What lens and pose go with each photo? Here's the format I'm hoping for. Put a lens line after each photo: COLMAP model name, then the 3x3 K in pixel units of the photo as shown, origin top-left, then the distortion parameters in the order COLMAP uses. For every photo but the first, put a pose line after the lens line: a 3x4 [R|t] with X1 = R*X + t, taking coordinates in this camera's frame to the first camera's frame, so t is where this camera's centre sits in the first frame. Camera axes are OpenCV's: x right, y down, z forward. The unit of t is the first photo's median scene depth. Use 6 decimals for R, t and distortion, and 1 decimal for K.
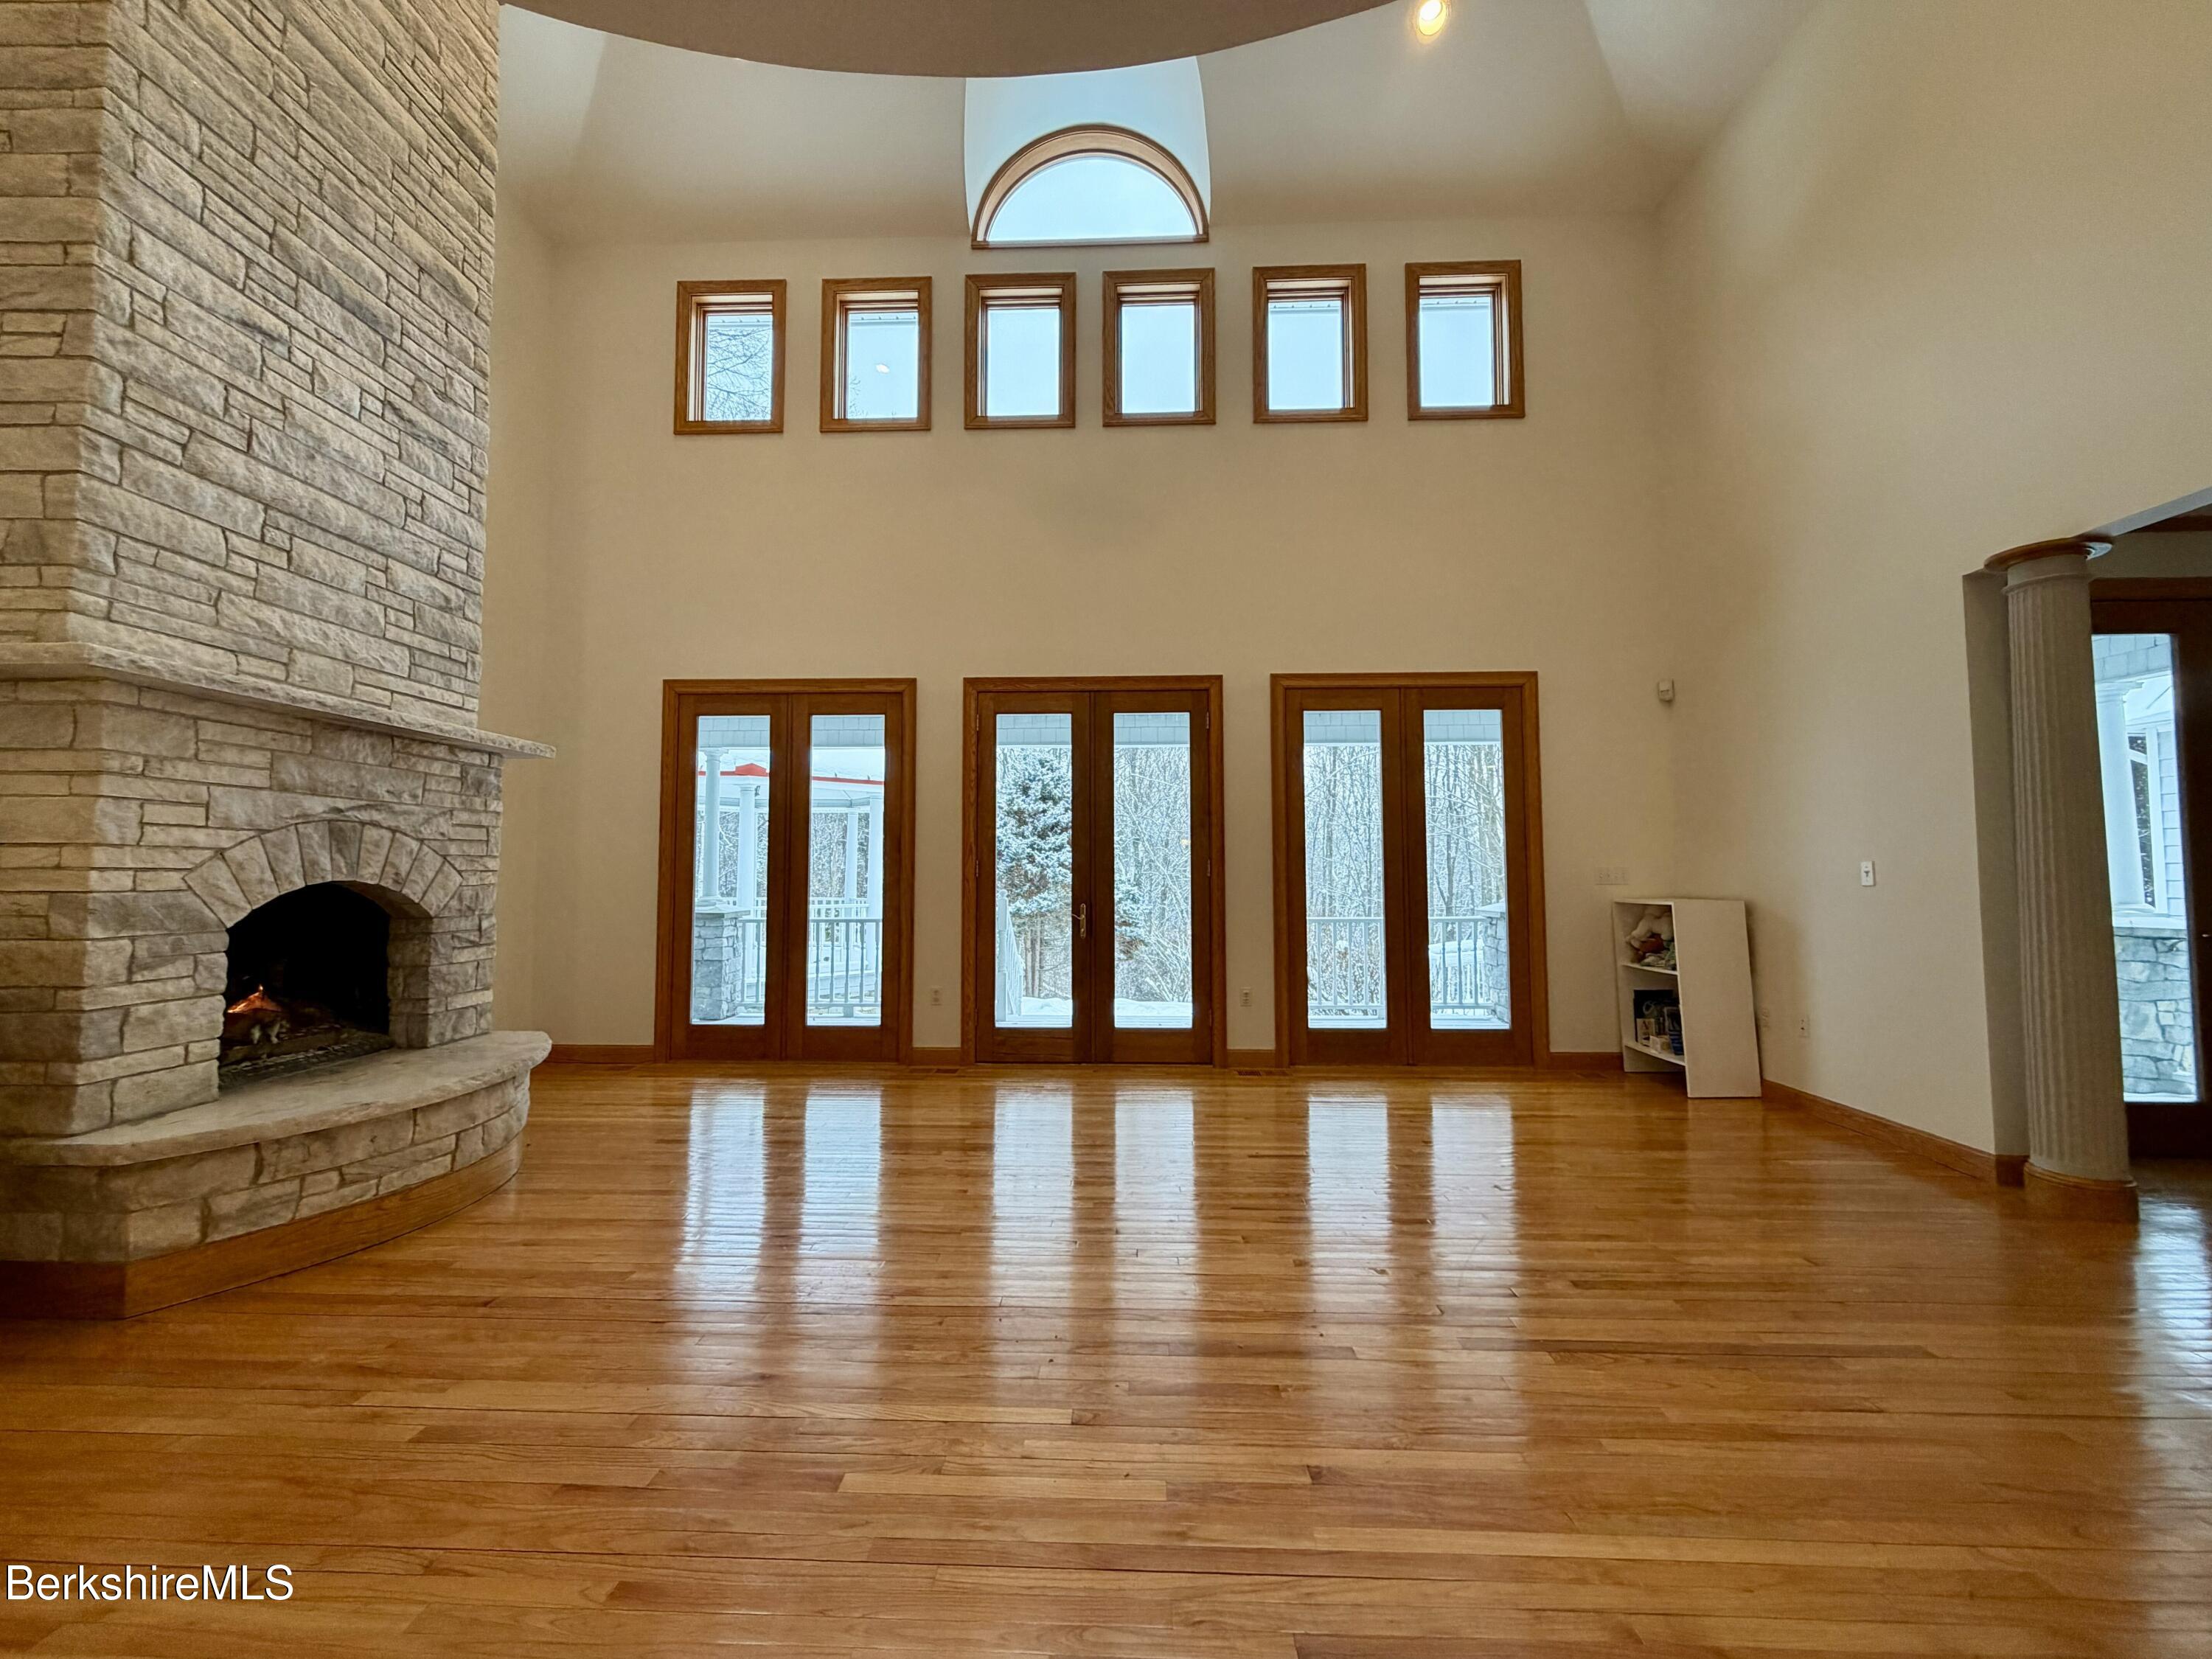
lens RADIAL K [[878.5, 0, 1100.6], [0, 878.5, 829.1], [0, 0, 1]] dist [0.000005, 0.000072]
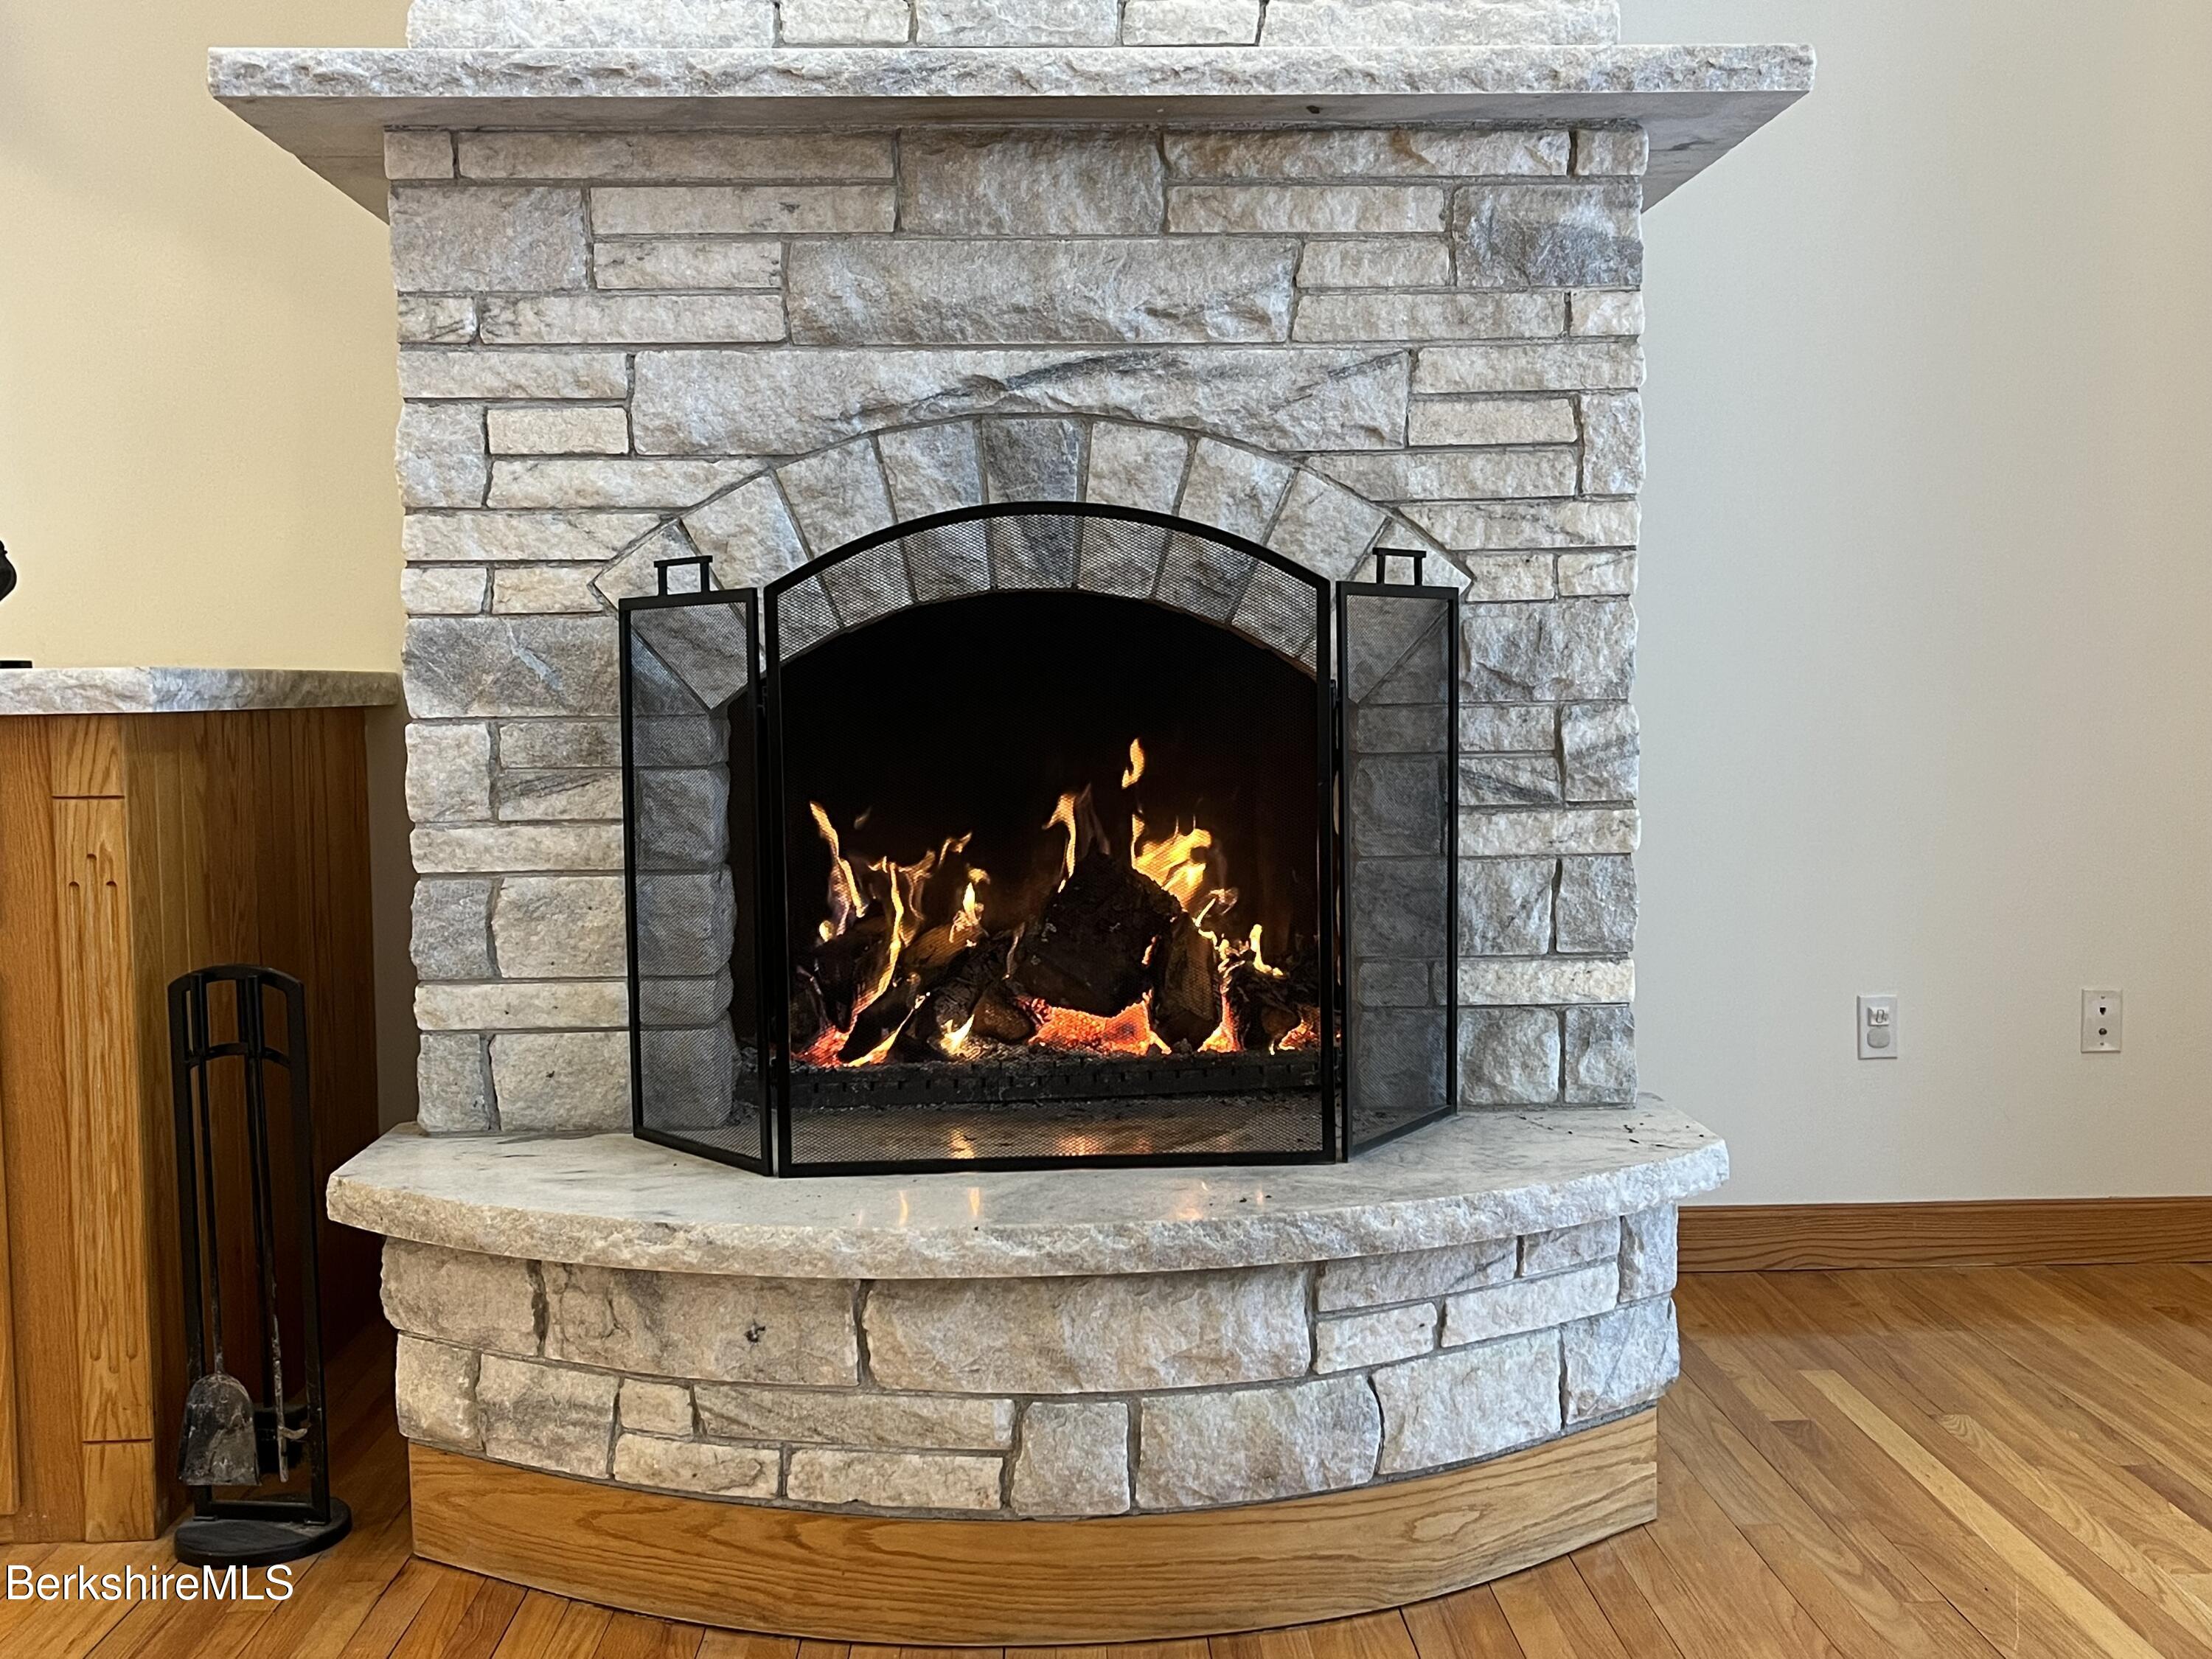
lens RADIAL K [[2248.7, 0, 1107.6], [0, 2248.7, 843.1], [0, 0, 1]] dist [0.092516, -0.267113]
pose [[0.075140, 0.076792, -0.994212, 0.034919], [0.066449, 0.994429, 0.081831, 0.081851], [0.994956, -0.072213, 0.069619, 0.888413]]
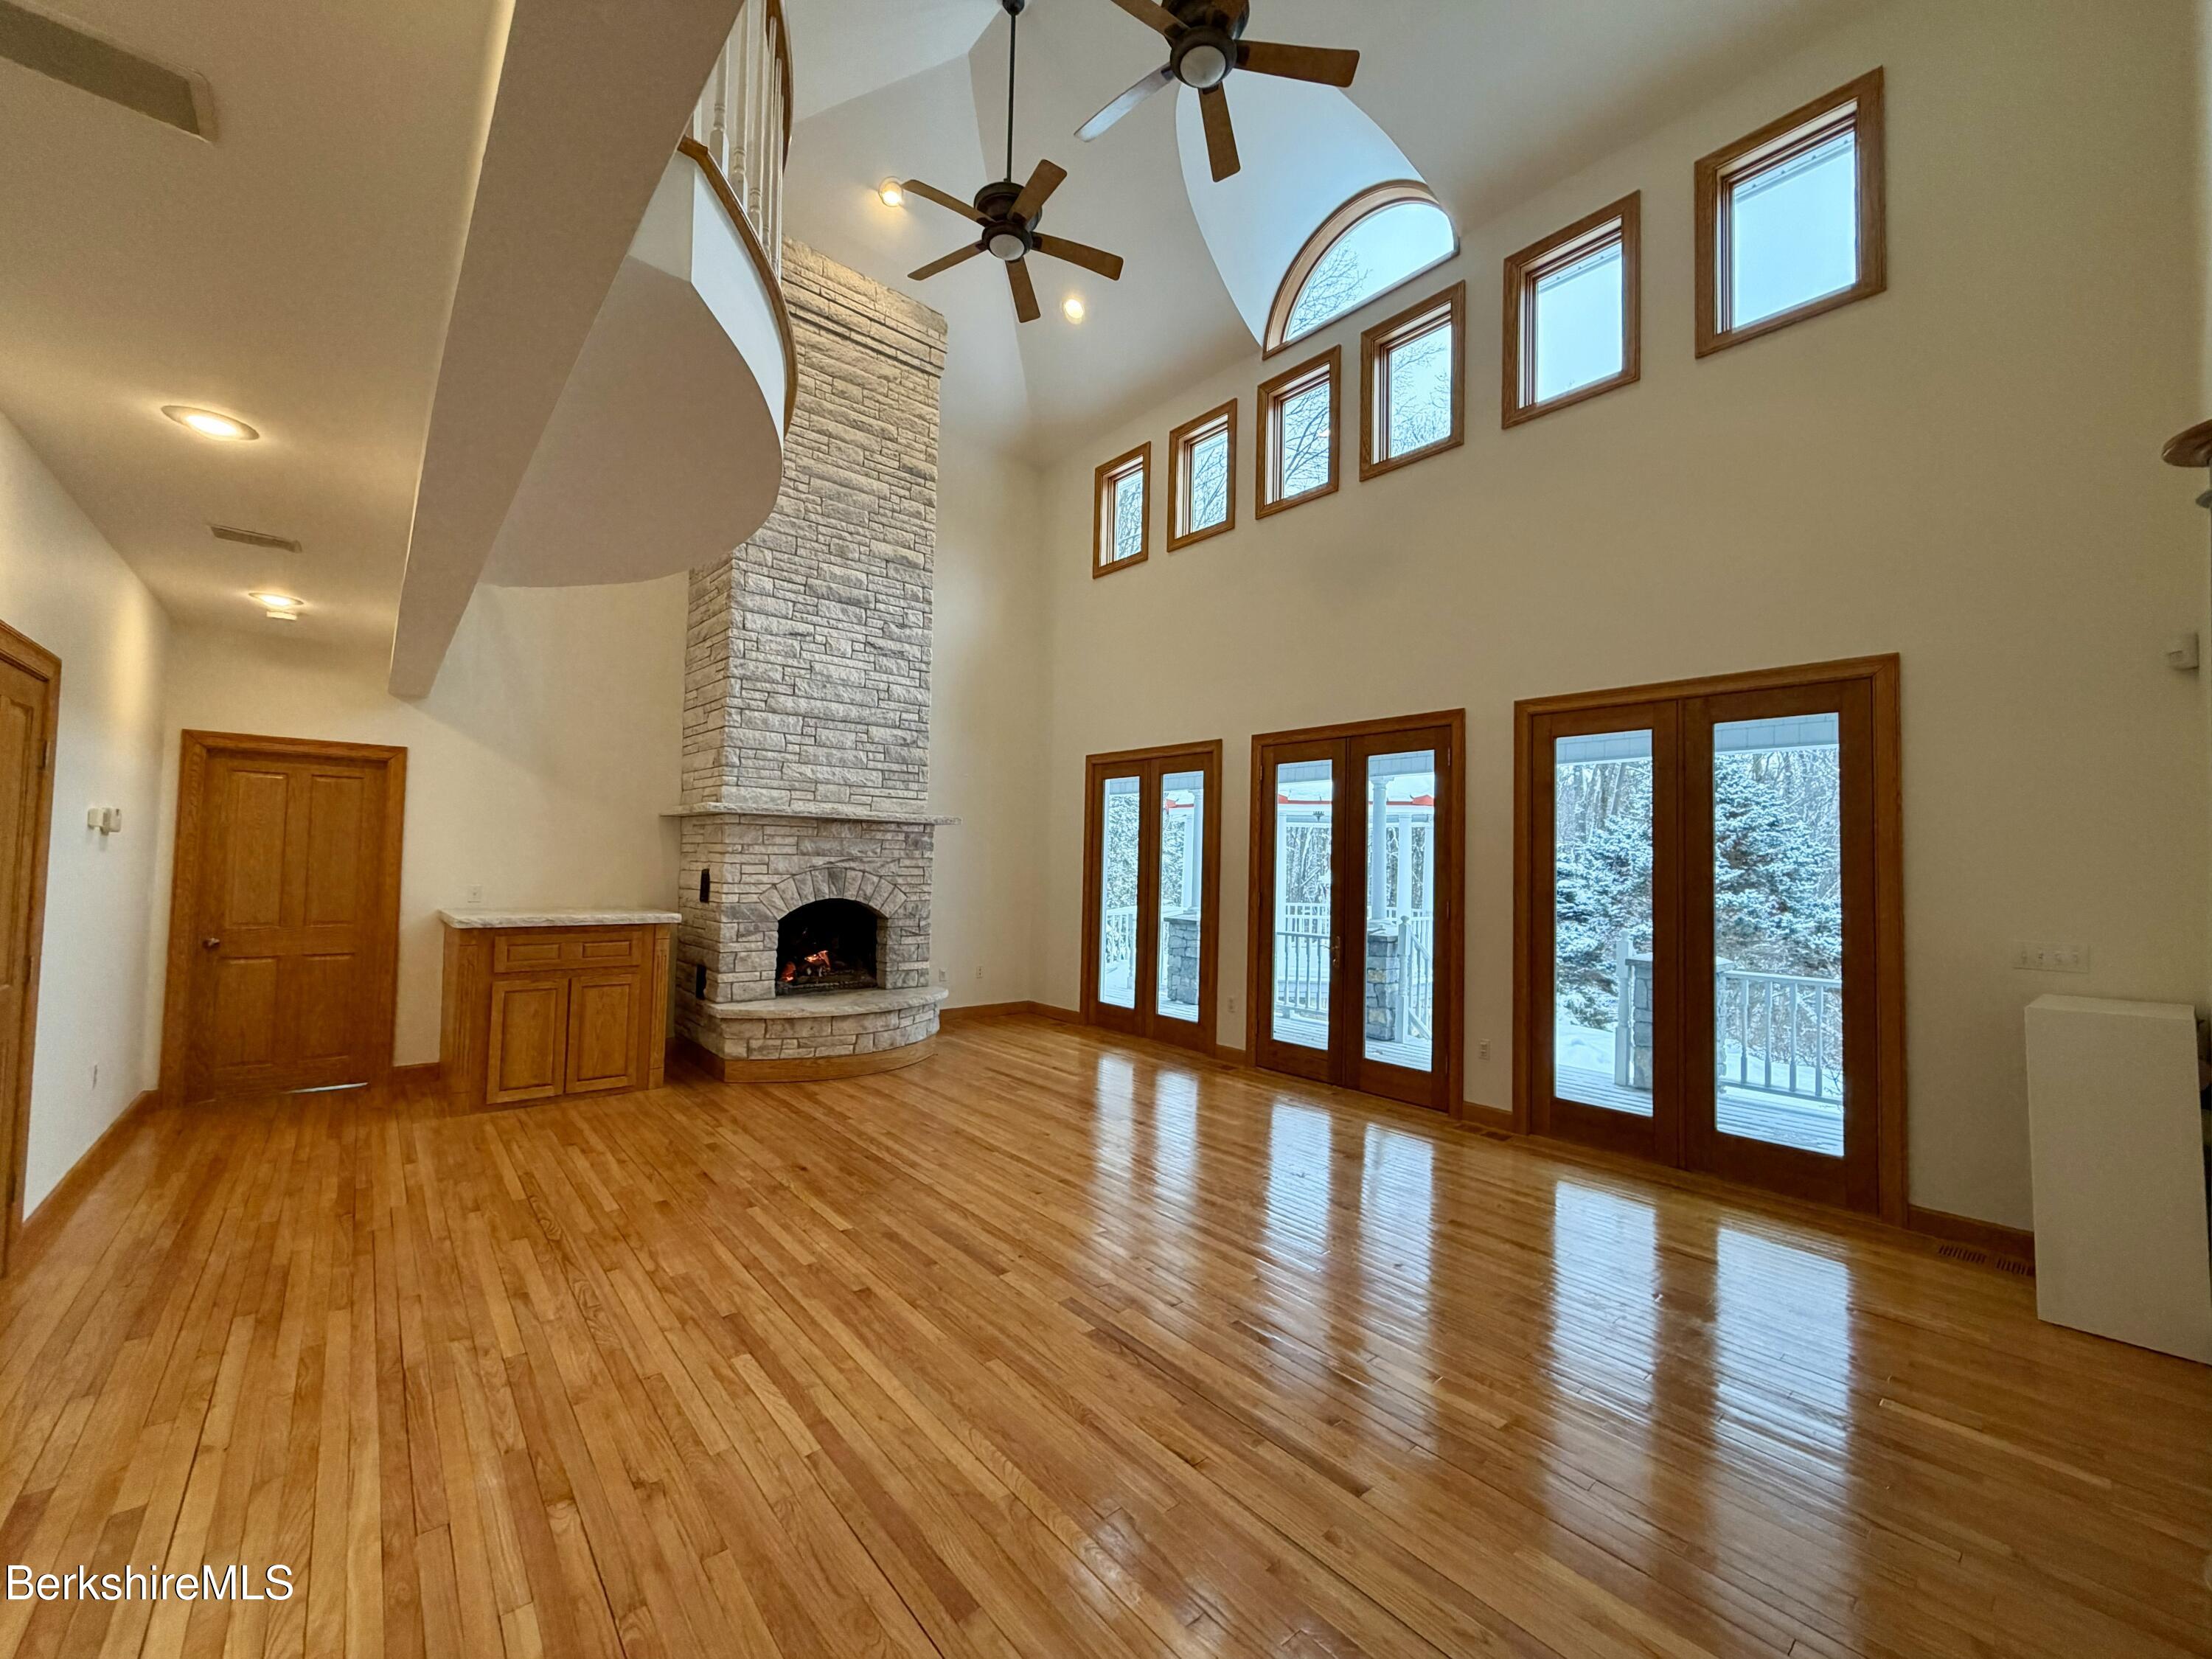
lens RADIAL K [[878.5, 0, 1100.6], [0, 878.5, 829.1], [0, 0, 1]] dist [0.000005, 0.000072]
pose [[0.674301, -0.013661, -0.738330, 0.921780], [0.014273, 0.999883, -0.005466, -0.071314], [0.738319, -0.006852, 0.674417, 0.102014]]
